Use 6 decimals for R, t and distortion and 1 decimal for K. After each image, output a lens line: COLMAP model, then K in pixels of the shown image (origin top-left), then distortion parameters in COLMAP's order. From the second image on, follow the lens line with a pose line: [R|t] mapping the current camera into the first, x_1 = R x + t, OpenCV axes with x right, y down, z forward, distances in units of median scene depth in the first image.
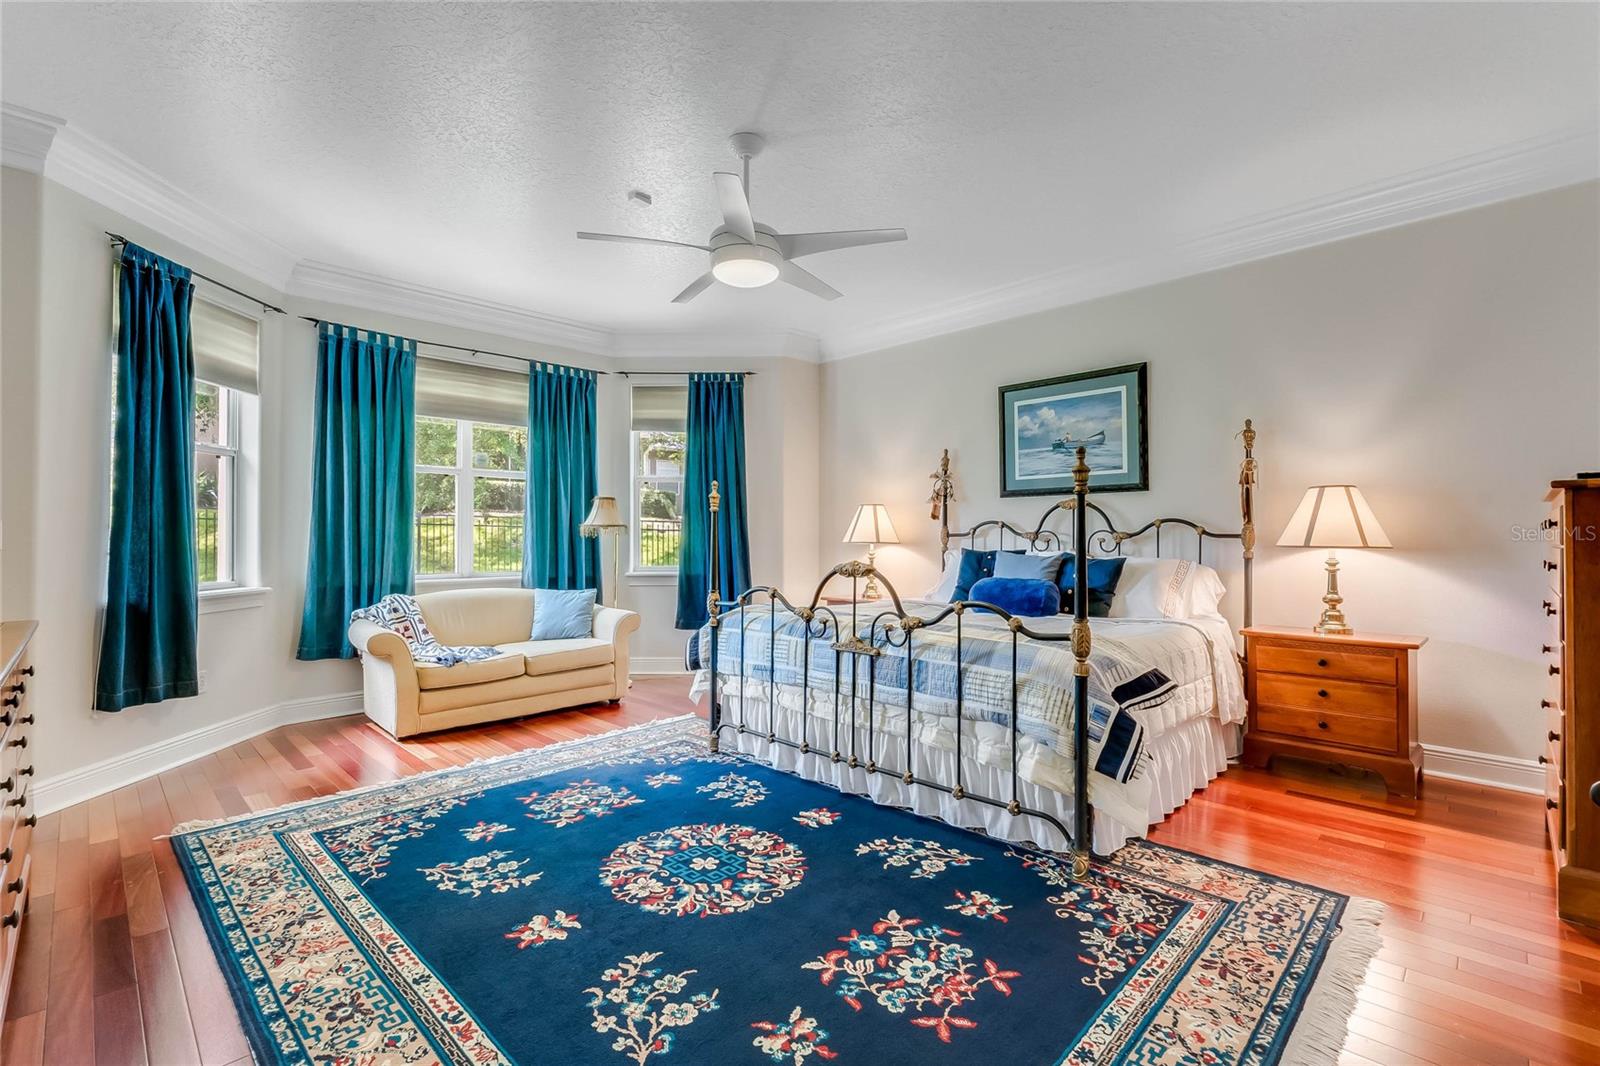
lens RADIAL K [[715.0, 0, 788.2], [0, 715.0, 531.2], [0, 0, 1]] dist [-0.001131, 0.001287]
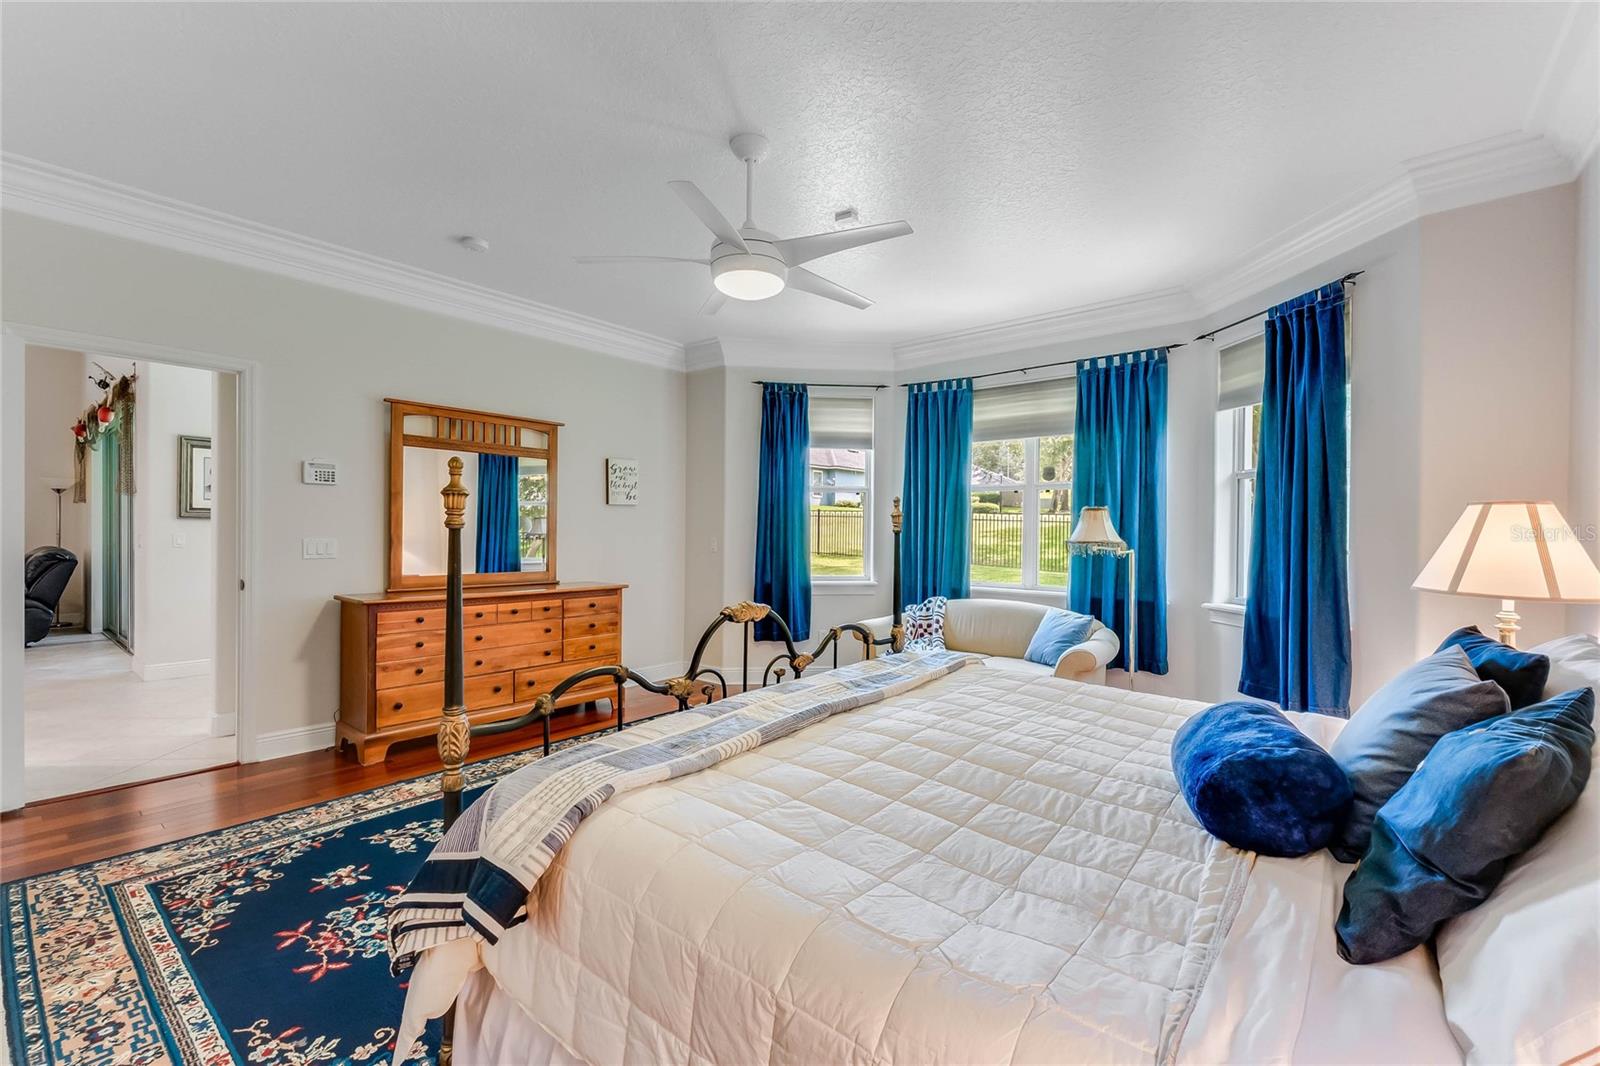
lens RADIAL K [[668.6, 0, 782.3], [0, 668.6, 536.8], [0, 0, 1]] dist [-0.005229, 0.000393]
pose [[0.100779, 0.008525, -0.994872, 0.722726], [-0.000148, 0.999963, 0.008554, -0.029717], [0.994909, -0.000715, 0.100777, 0.836260]]
